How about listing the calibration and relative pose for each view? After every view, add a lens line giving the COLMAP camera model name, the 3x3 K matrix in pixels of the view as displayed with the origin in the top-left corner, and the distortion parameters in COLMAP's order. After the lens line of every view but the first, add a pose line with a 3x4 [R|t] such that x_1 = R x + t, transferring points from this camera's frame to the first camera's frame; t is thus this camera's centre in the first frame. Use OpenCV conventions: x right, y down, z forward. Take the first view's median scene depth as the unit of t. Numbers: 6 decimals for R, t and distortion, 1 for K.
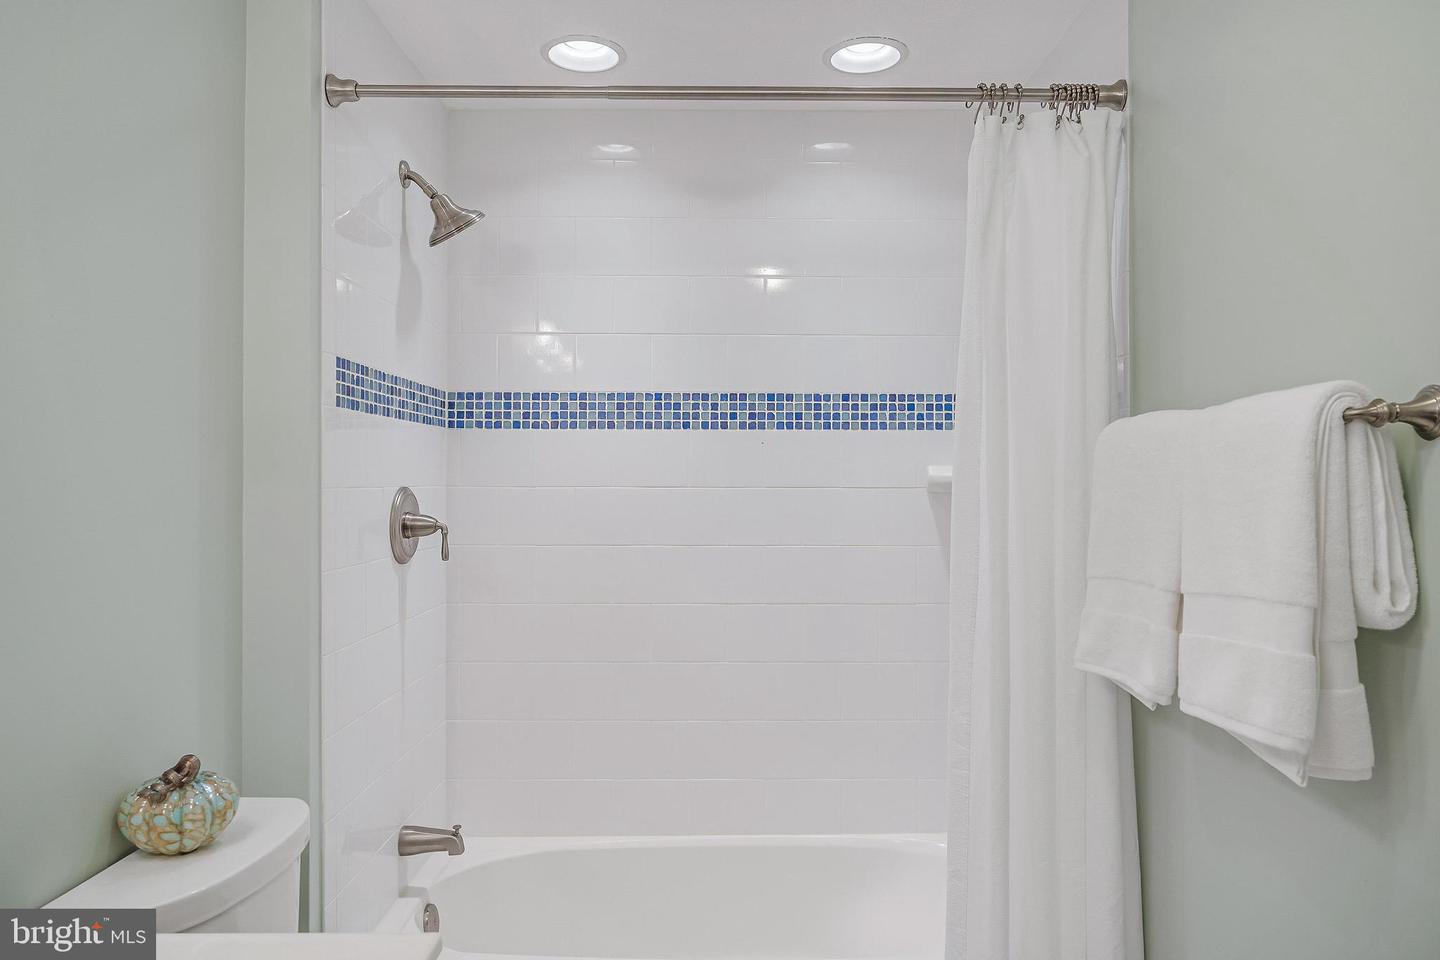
lens RADIAL K [[959.2, 0, 723.5], [0, 959.2, 473.7], [0, 0, 1]] dist [0.000752, -0.003854]
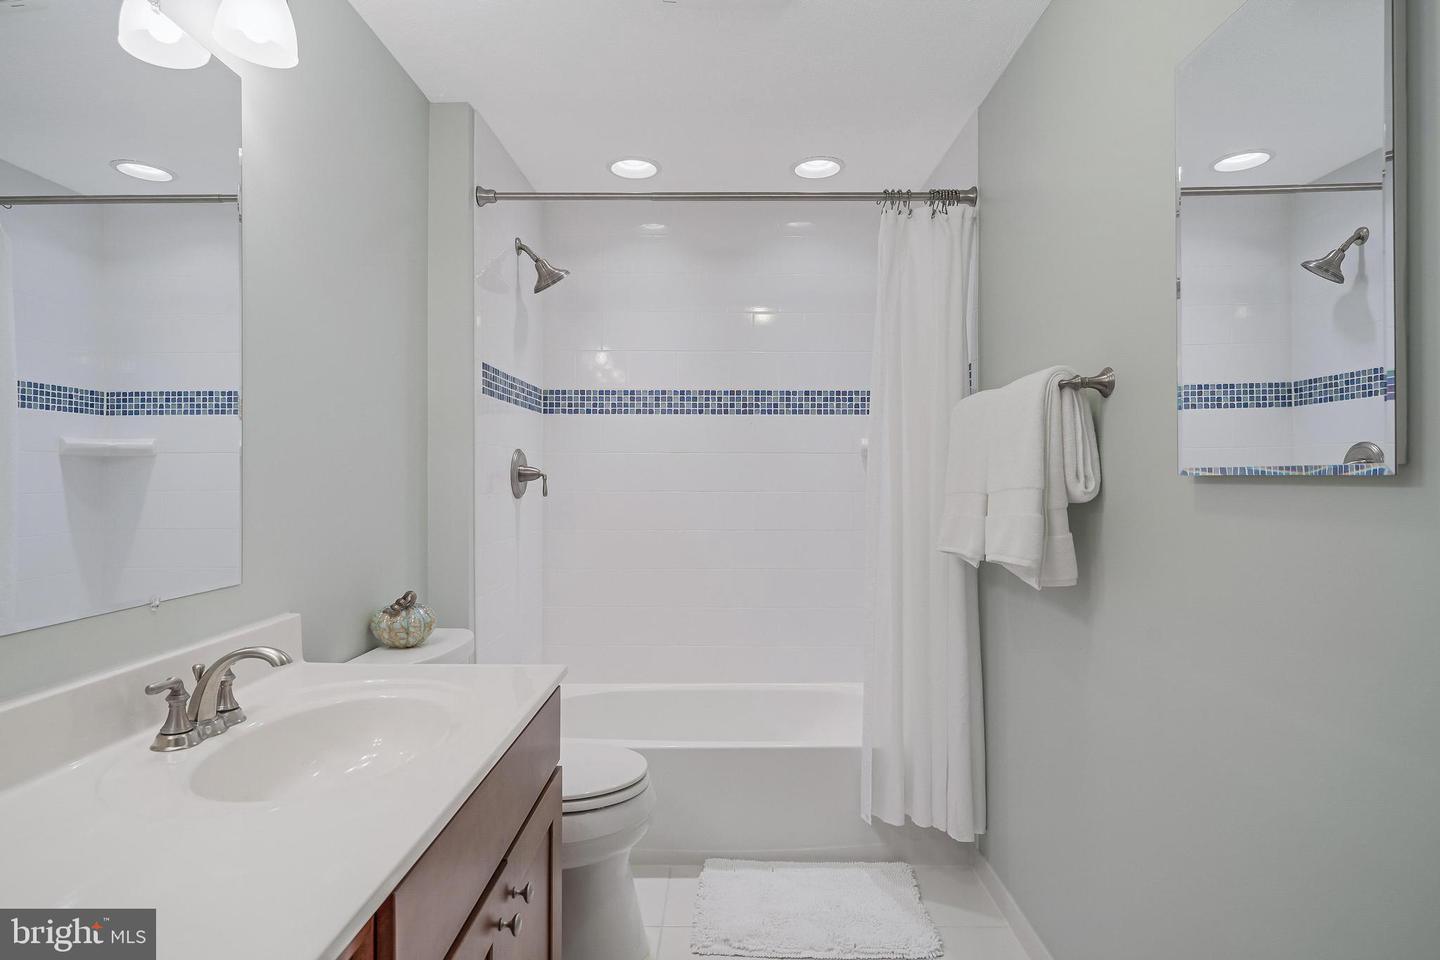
lens RADIAL K [[759.2, 0, 718.9], [0, 759.2, 473.8], [0, 0, 1]] dist [0.014858, -0.000375]
pose [[0.999863, 0.000092, -0.016554, 0.011002], [-0.000041, 0.999995, 0.003103, 0.051248], [0.016554, -0.003102, 0.999858, -0.226457]]
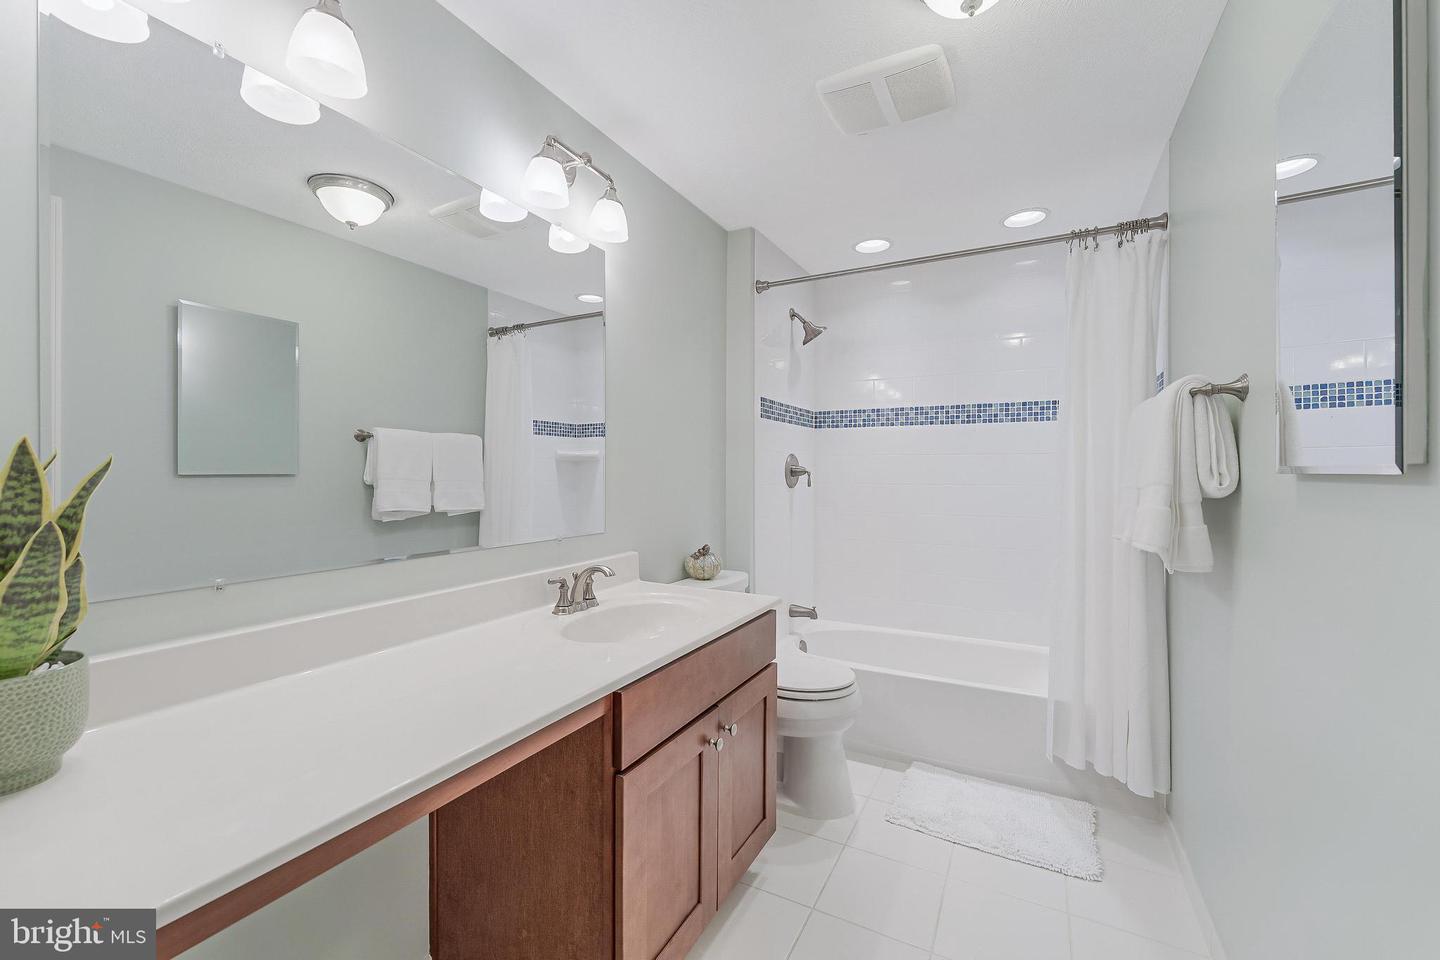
lens RADIAL K [[583.9, 0, 729.5], [0, 583.9, 471.6], [0, 0, 1]] dist [0.023861, -0.000083]
pose [[0.885237, 0.000841, -0.465140, 0.178026], [0.001497, 0.999988, 0.004656, 0.049942], [0.465138, -0.004818, 0.885225, -0.286428]]
